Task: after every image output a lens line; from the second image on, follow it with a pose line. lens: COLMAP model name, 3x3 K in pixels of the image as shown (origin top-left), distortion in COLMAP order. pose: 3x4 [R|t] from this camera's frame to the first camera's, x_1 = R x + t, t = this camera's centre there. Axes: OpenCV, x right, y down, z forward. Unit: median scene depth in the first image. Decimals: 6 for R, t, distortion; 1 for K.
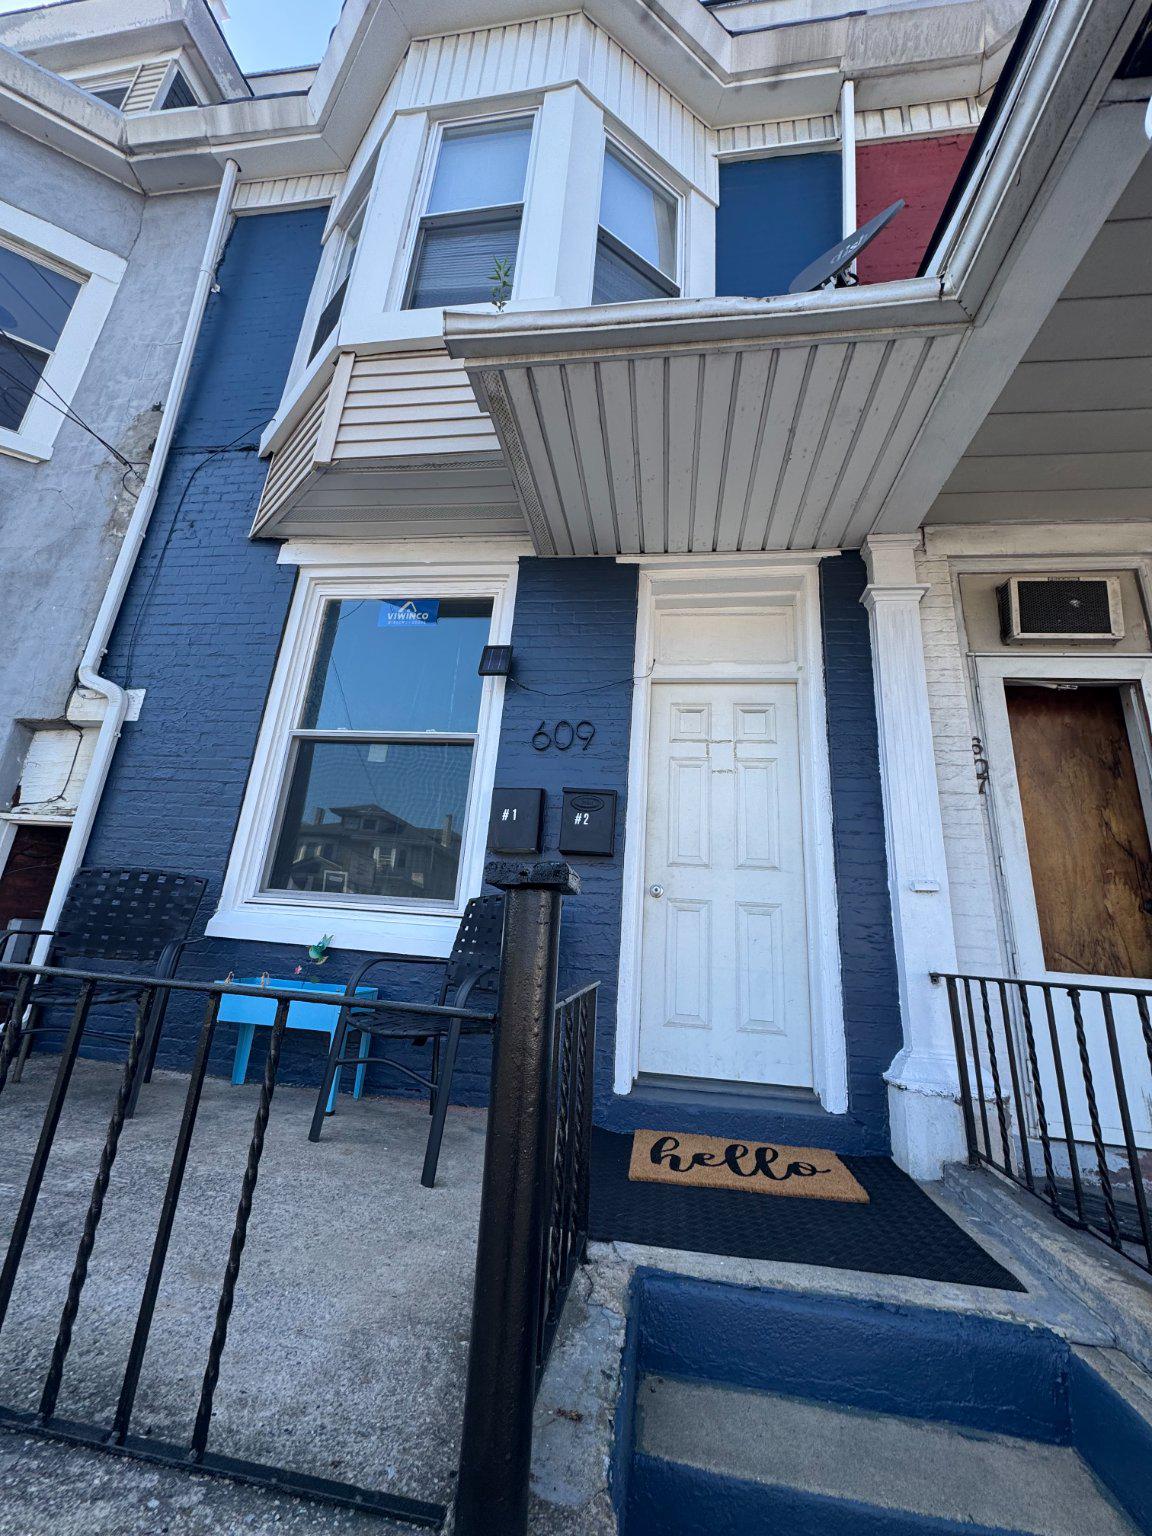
lens RADIAL K [[607.2, 0, 584.5], [0, 607.2, 768.7], [0, 0, 1]] dist [-0.003825, 0.000223]
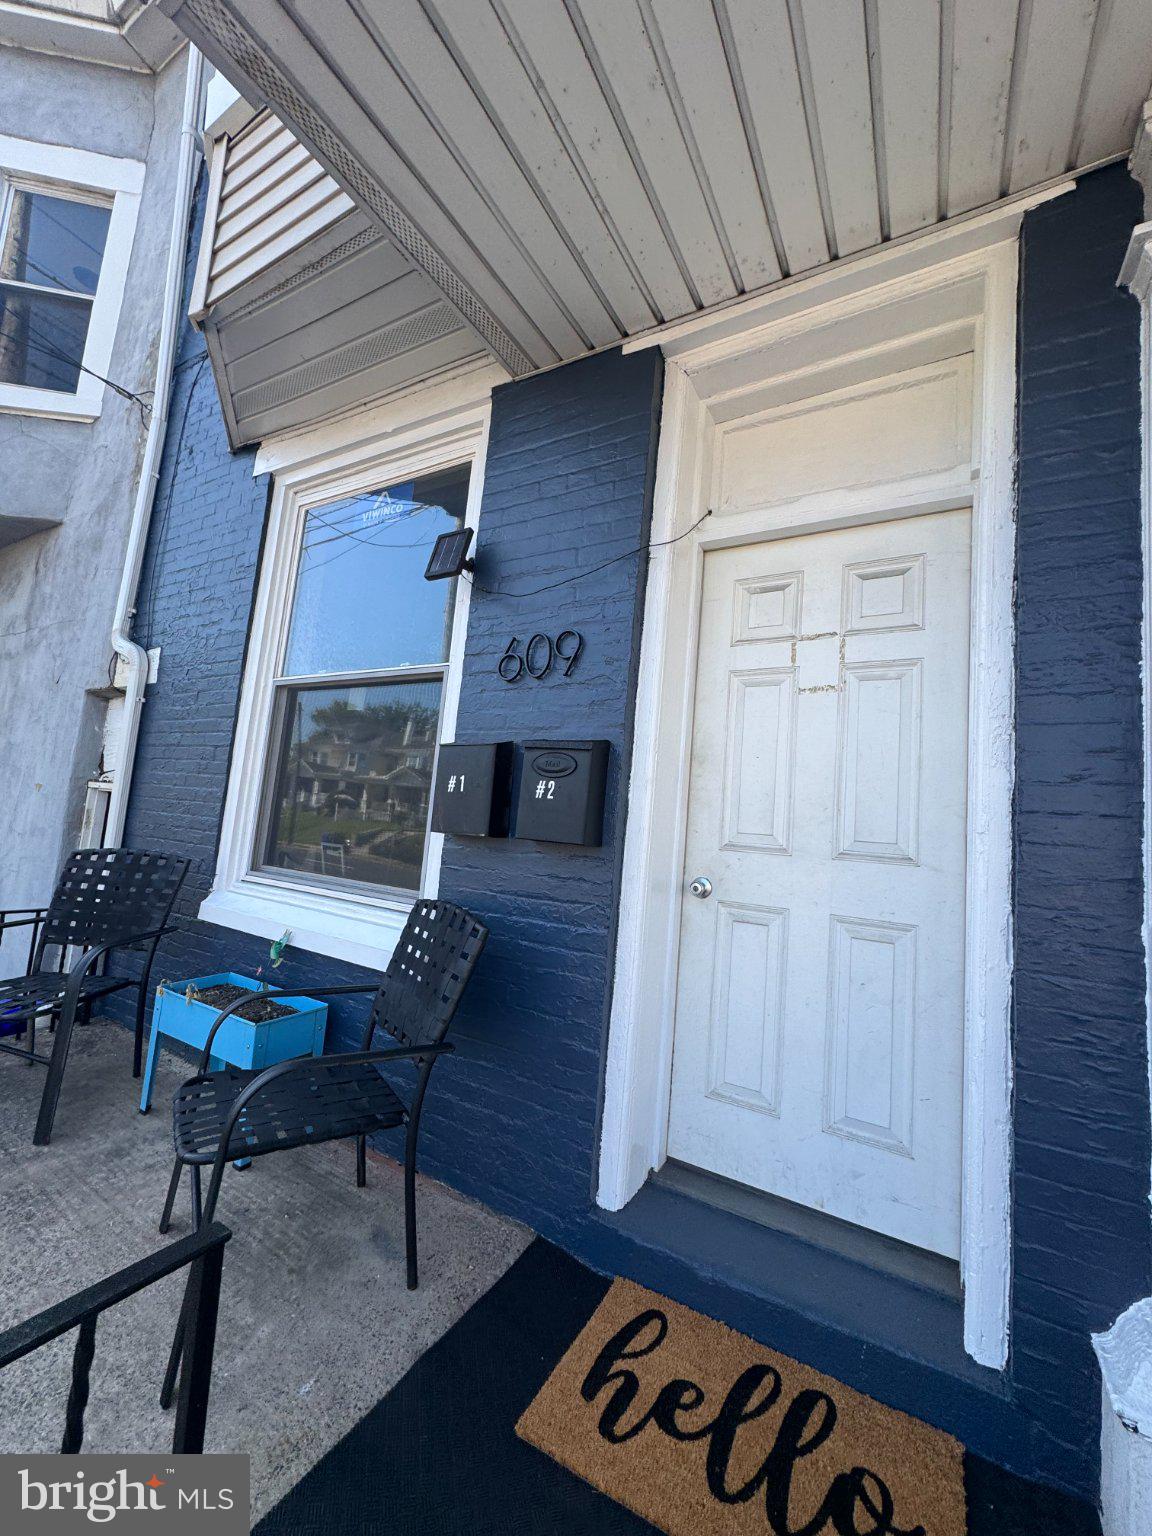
lens RADIAL K [[607.2, 0, 580.9], [0, 607.2, 770.5], [0, 0, 1]] dist [-0.003825, 0.000223]
pose [[0.926095, -0.028751, -0.376193, 0.241611], [0.089627, 0.985314, 0.145337, -0.024375], [0.366490, -0.168313, 0.915072, 0.384603]]
